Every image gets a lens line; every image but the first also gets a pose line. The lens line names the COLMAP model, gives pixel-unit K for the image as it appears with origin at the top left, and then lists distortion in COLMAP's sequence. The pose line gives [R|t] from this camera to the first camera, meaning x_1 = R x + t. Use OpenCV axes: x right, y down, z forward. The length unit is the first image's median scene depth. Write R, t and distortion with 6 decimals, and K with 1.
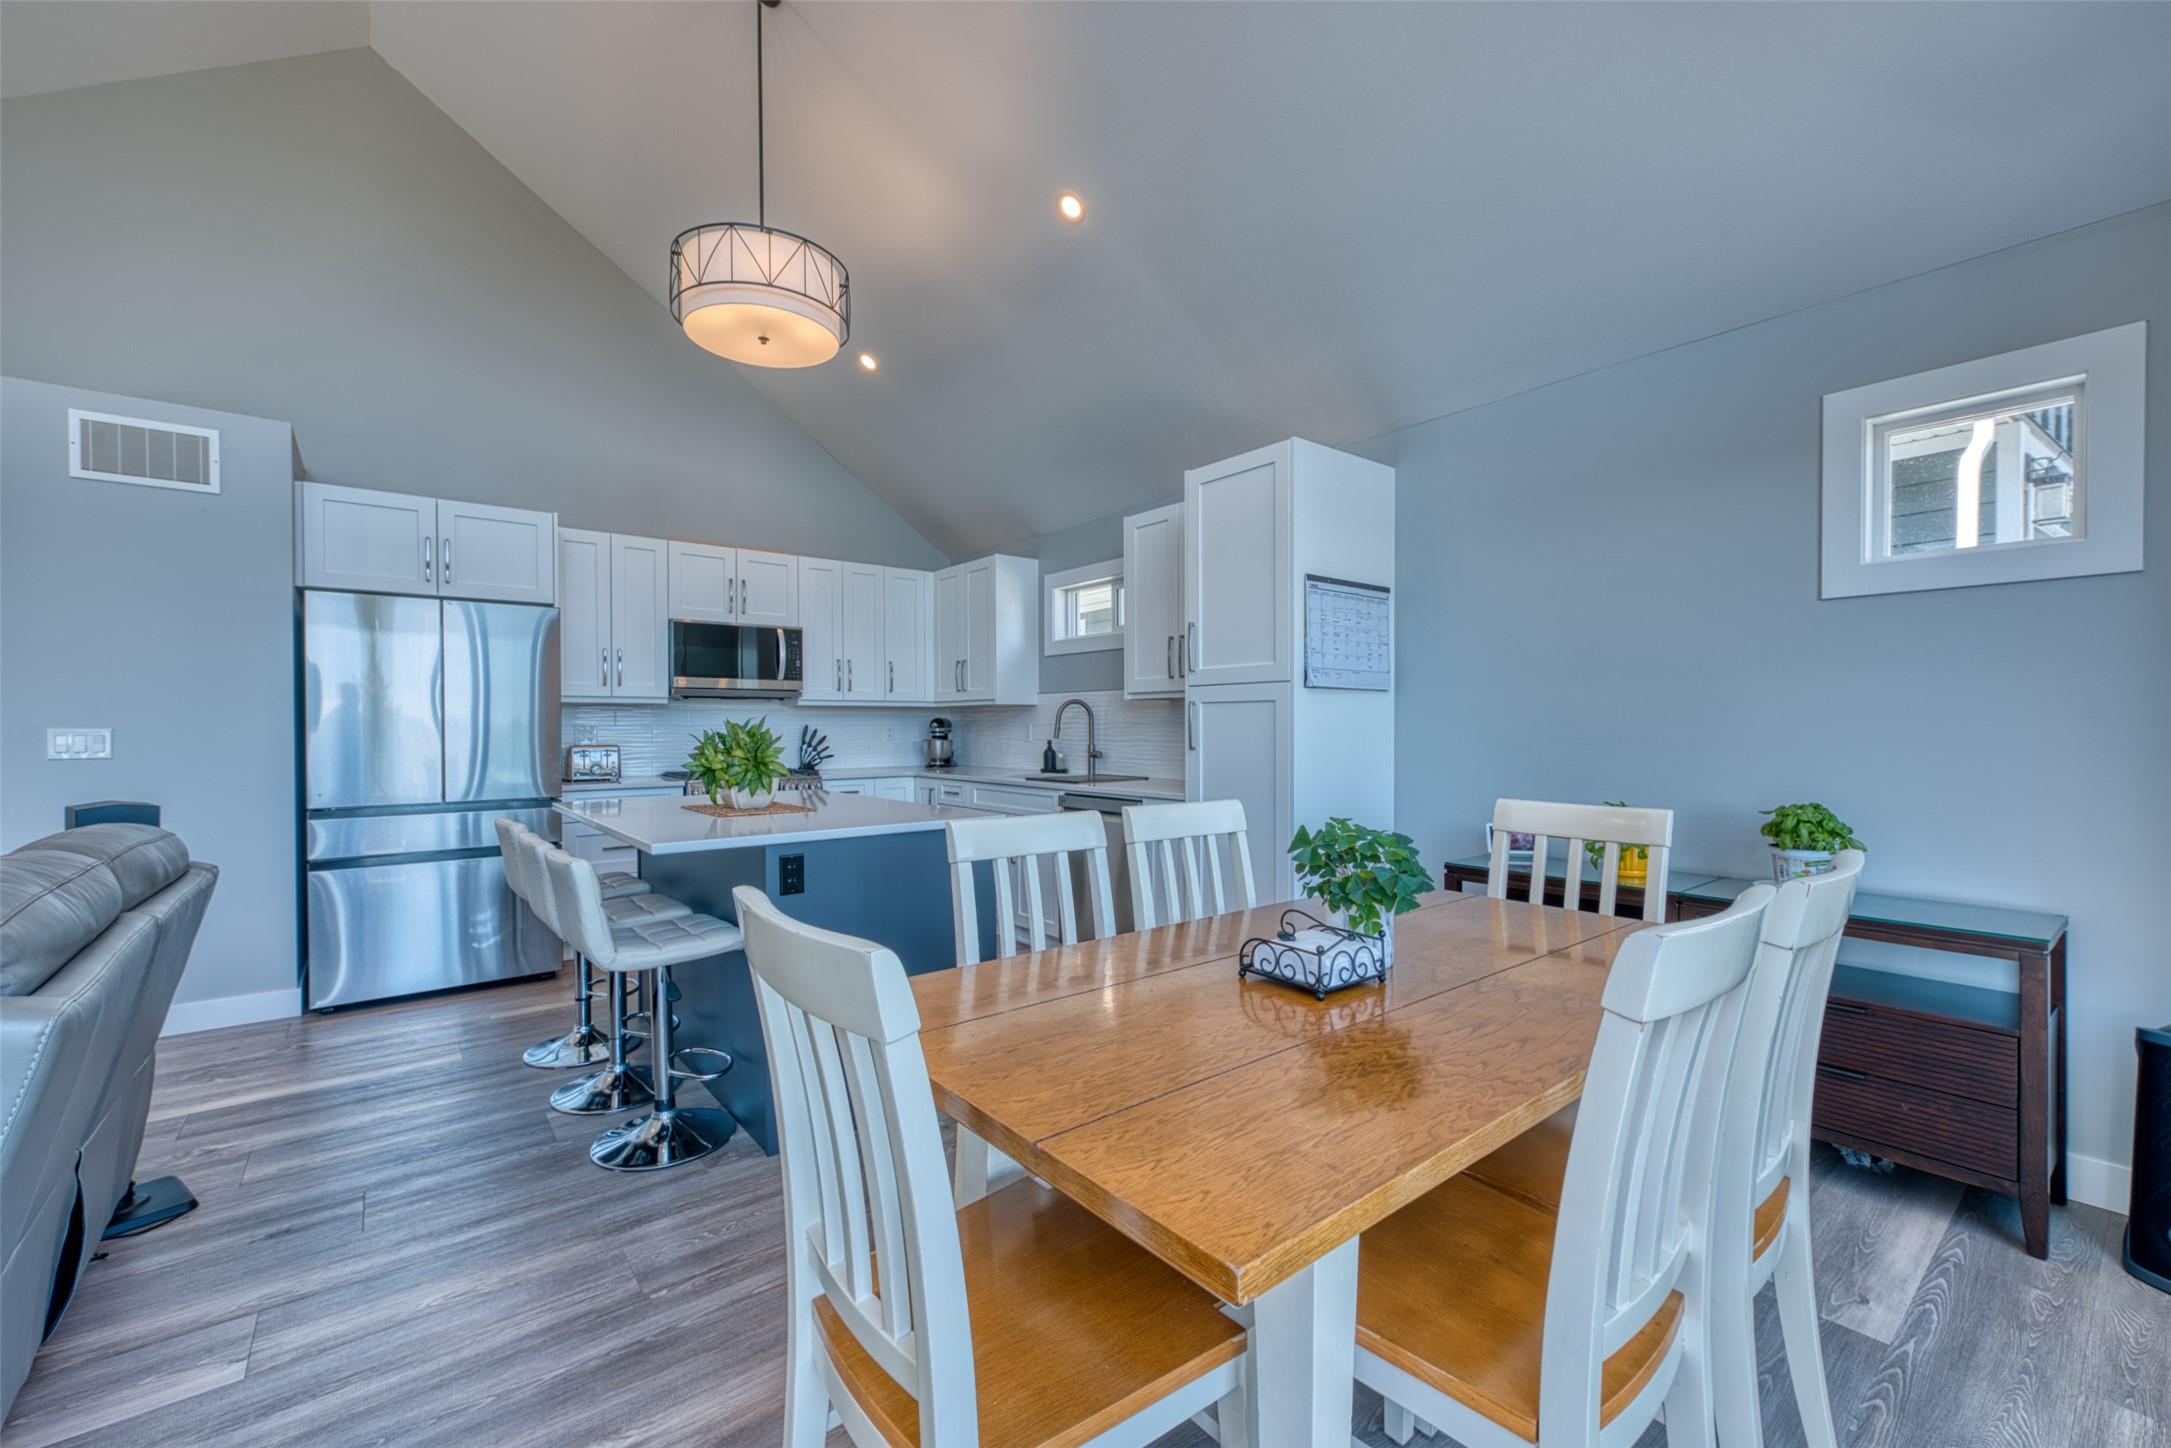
lens RADIAL K [[870.7, 0, 1084.1], [0, 870.7, 733.4], [0, 0, 1]] dist [0.001664, 0.000177]
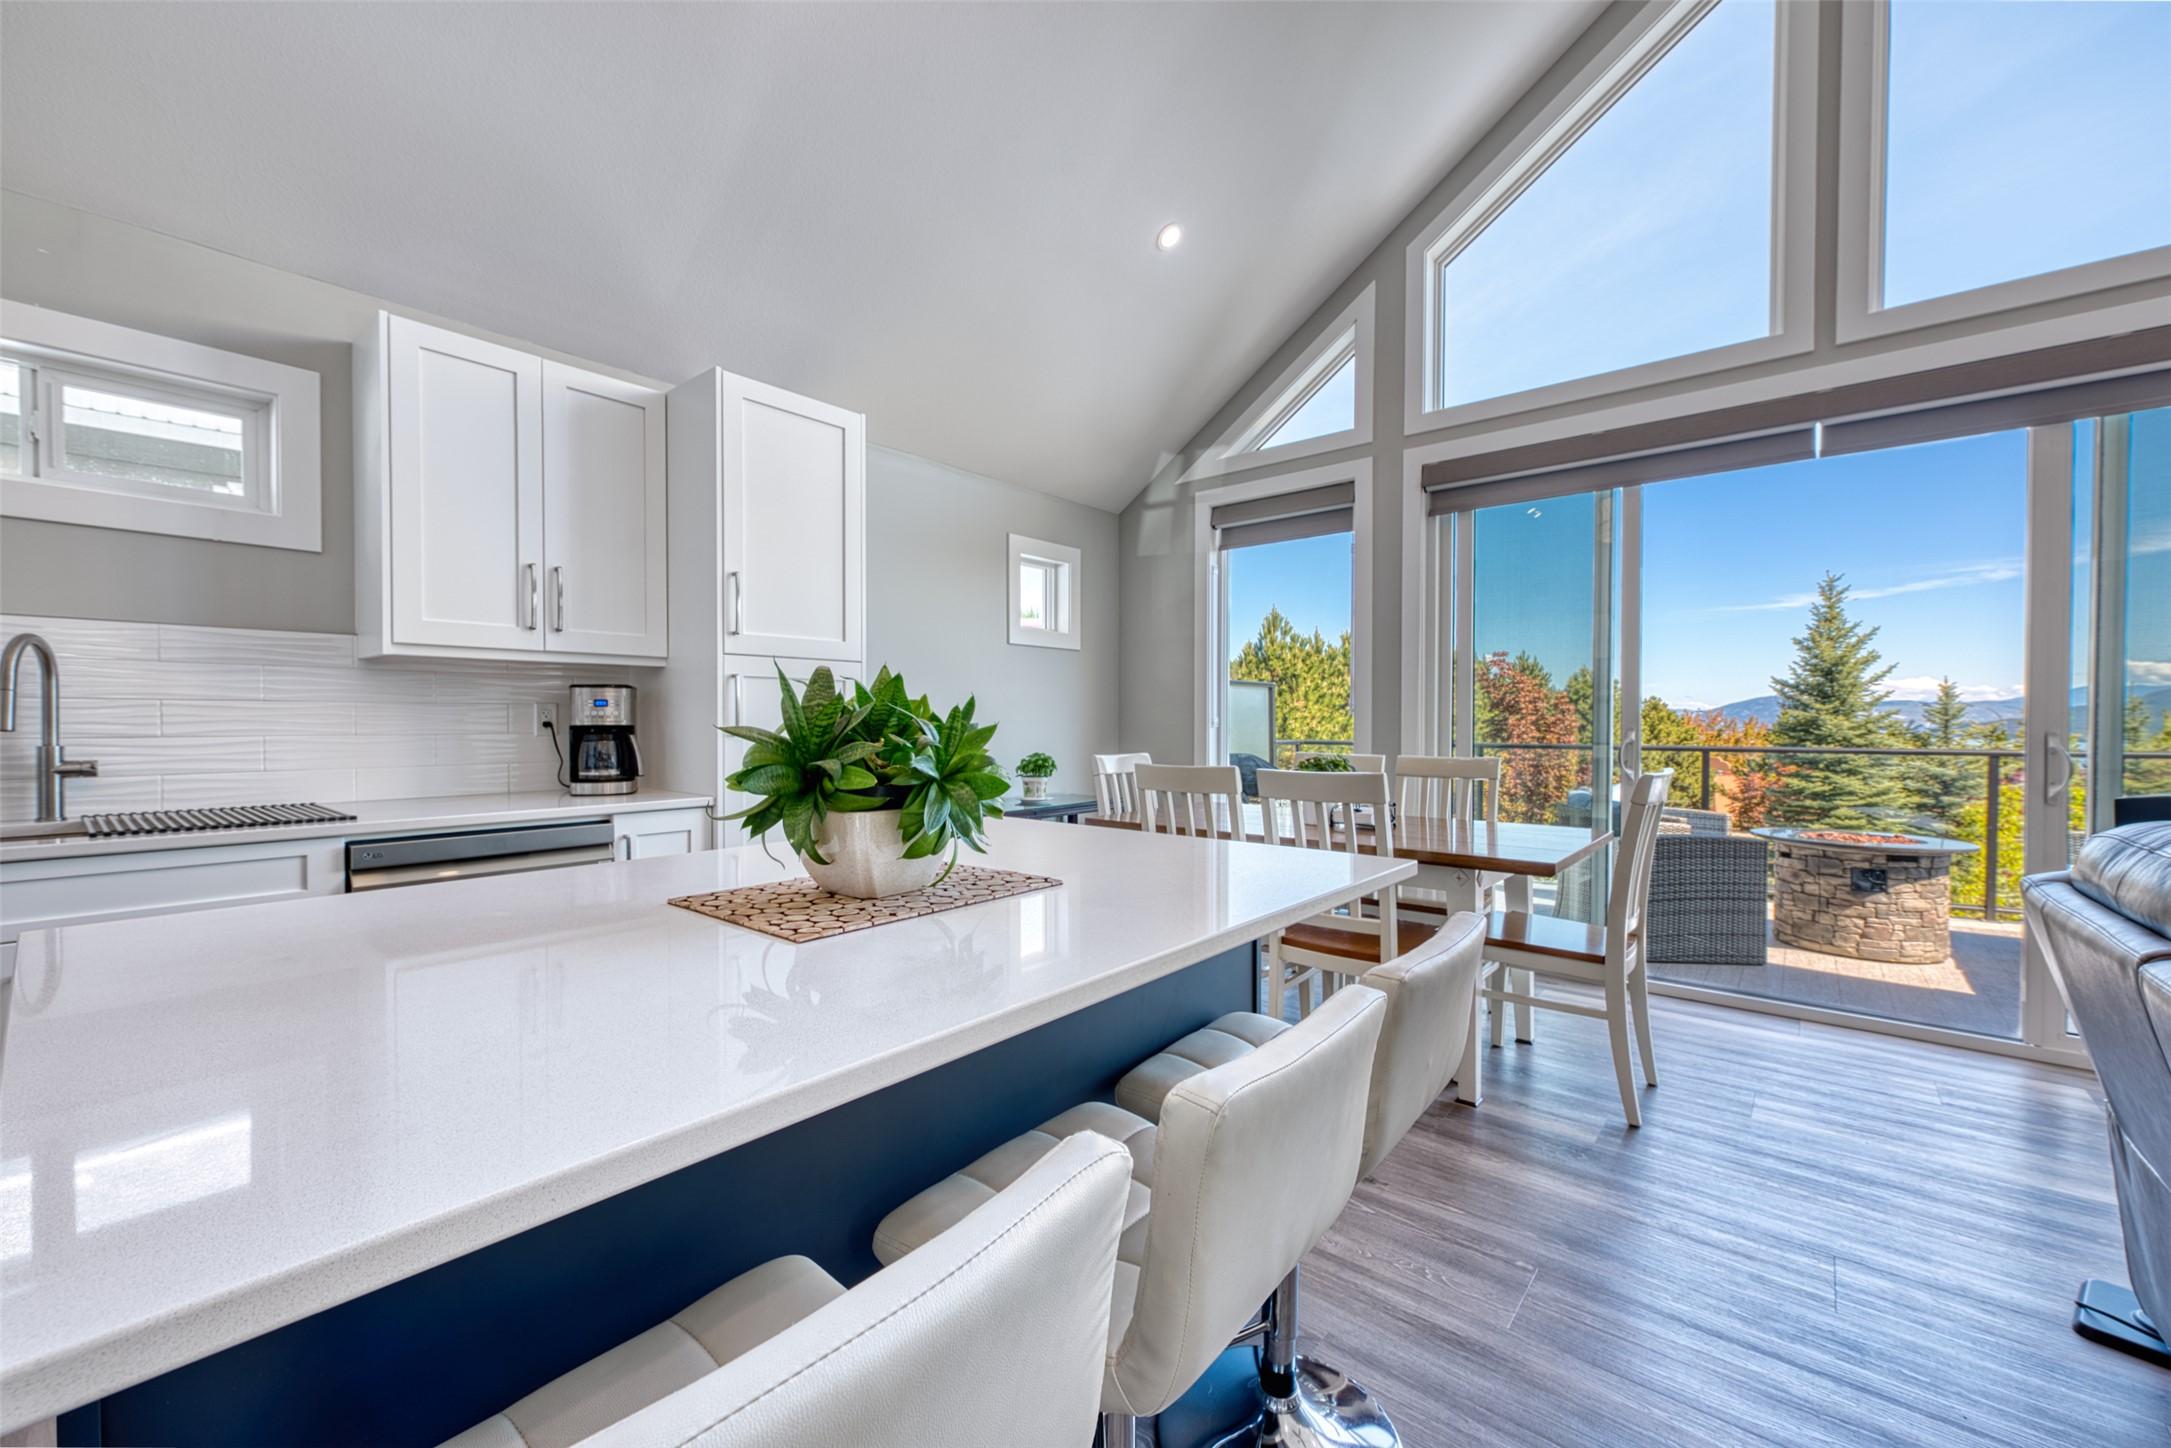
lens RADIAL K [[865.6, 0, 1078.8], [0, 865.6, 730.7], [0, 0, 1]] dist [0.006684, -0.001169]
pose [[-0.186244, -0.010862, 0.982444, -0.487584], [0.009423, 0.999873, 0.012841, 0.004688], [-0.982458, 0.011649, -0.186118, 0.600055]]
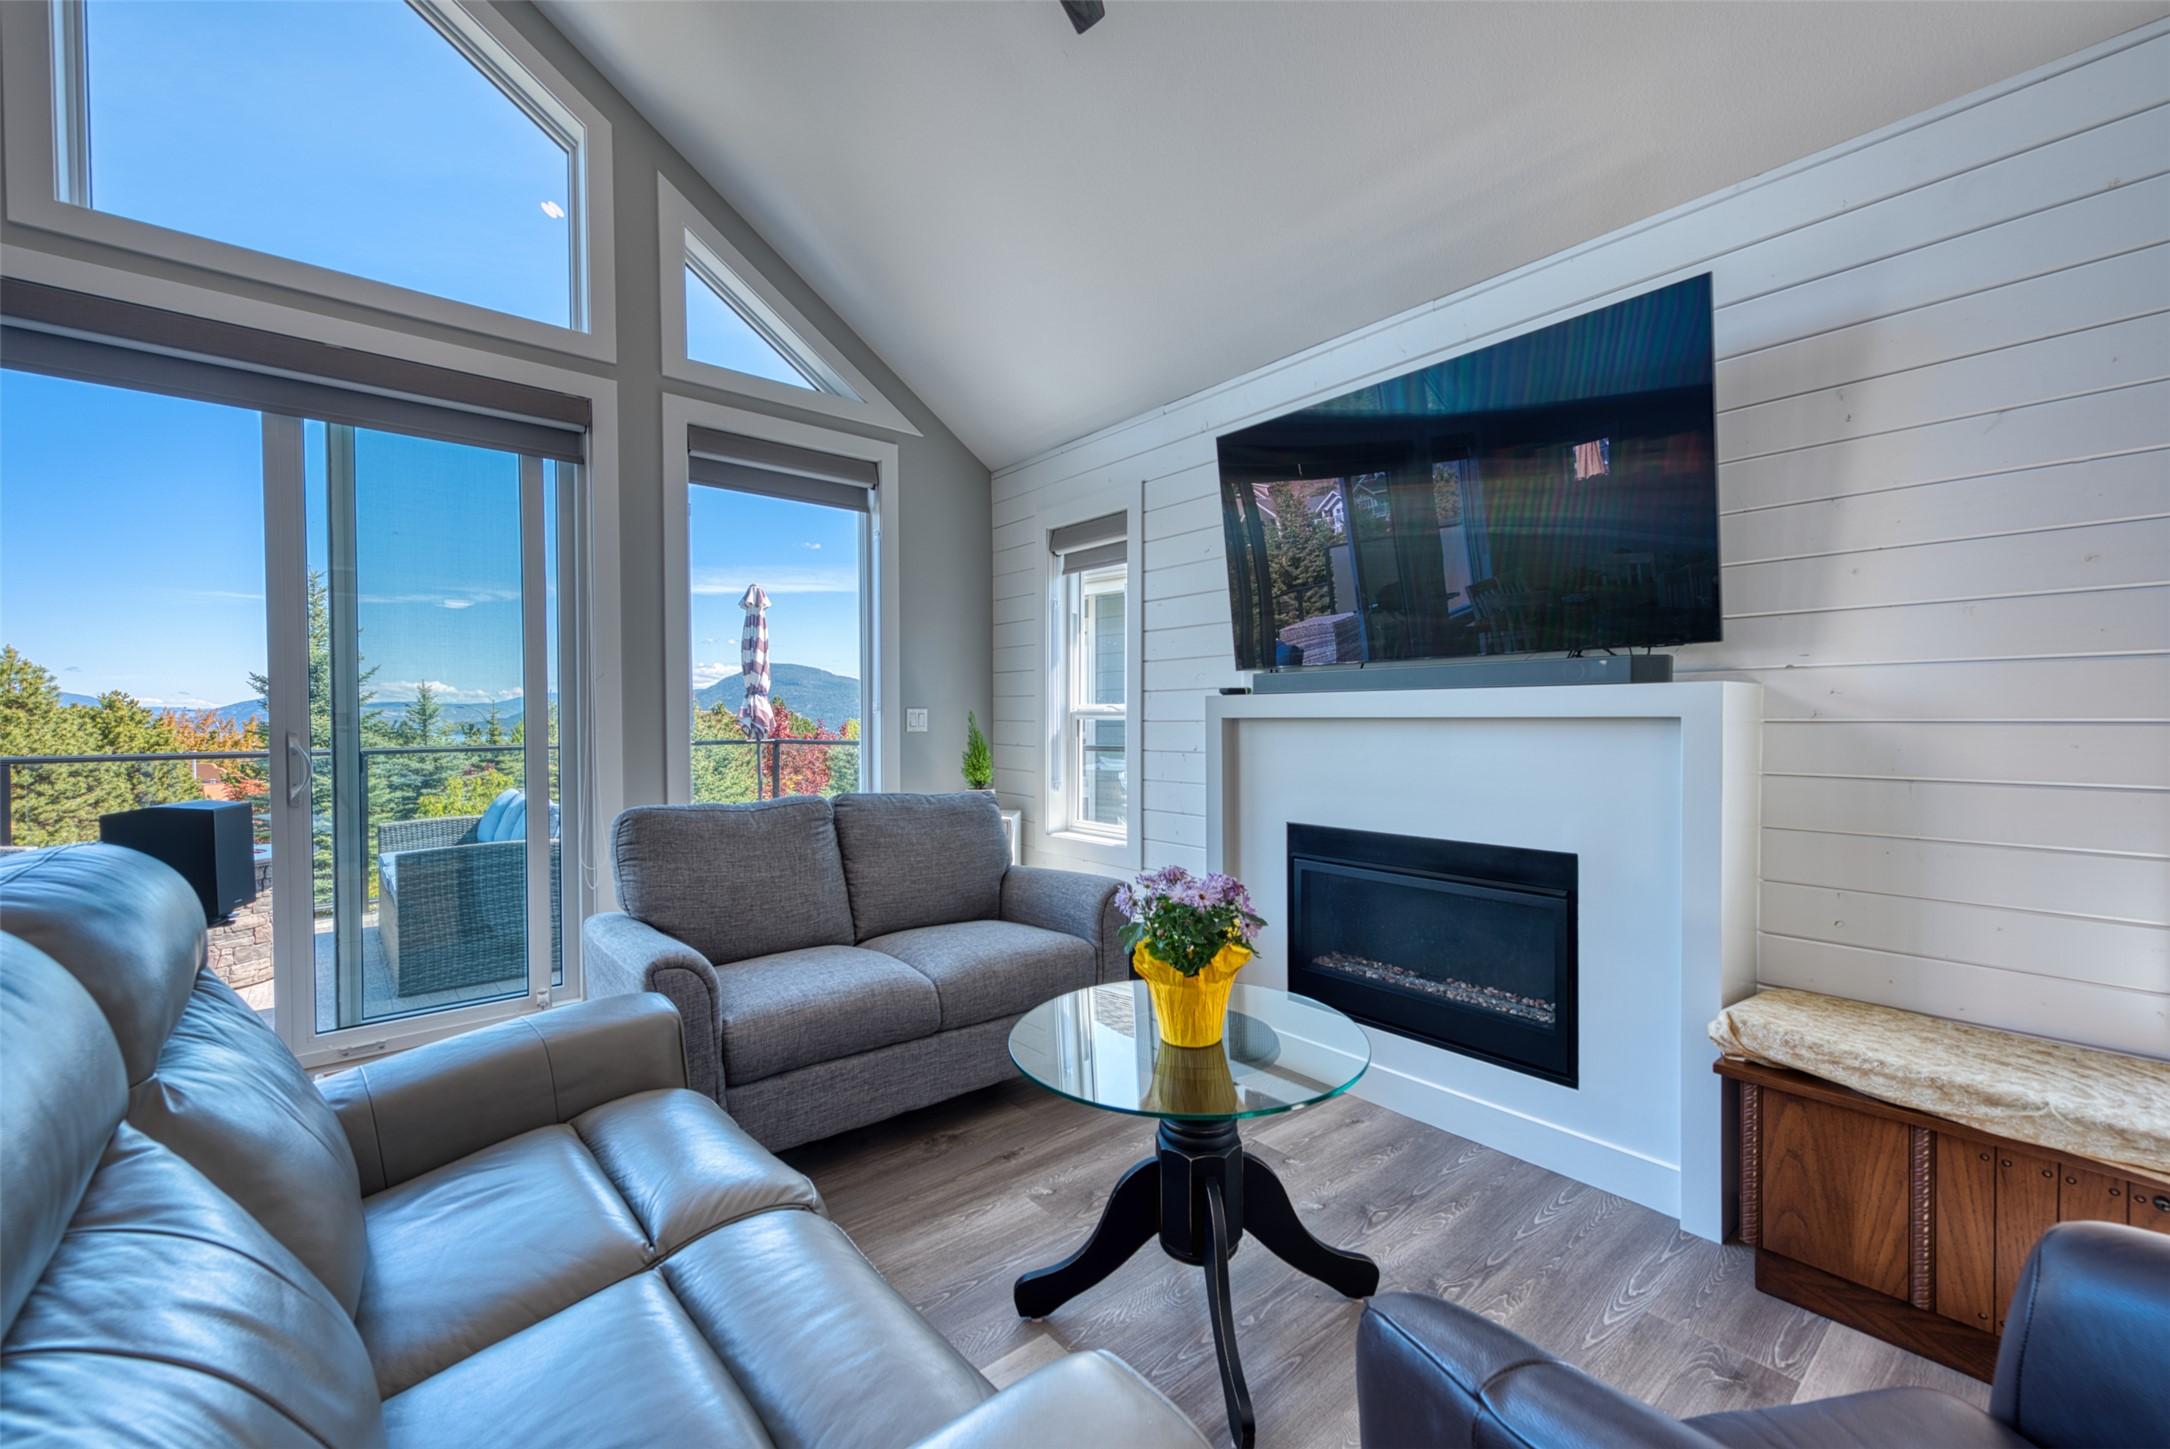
lens RADIAL K [[870.2, 0, 1079.3], [0, 870.2, 731.2], [0, 0, 1]] dist [0.012488, -0.002216]
pose [[-0.999751, 0.005924, -0.021523, -0.537575], [0.005371, 0.999656, 0.025661, 0.006458], [0.021668, 0.025539, -0.999439, 0.440776]]
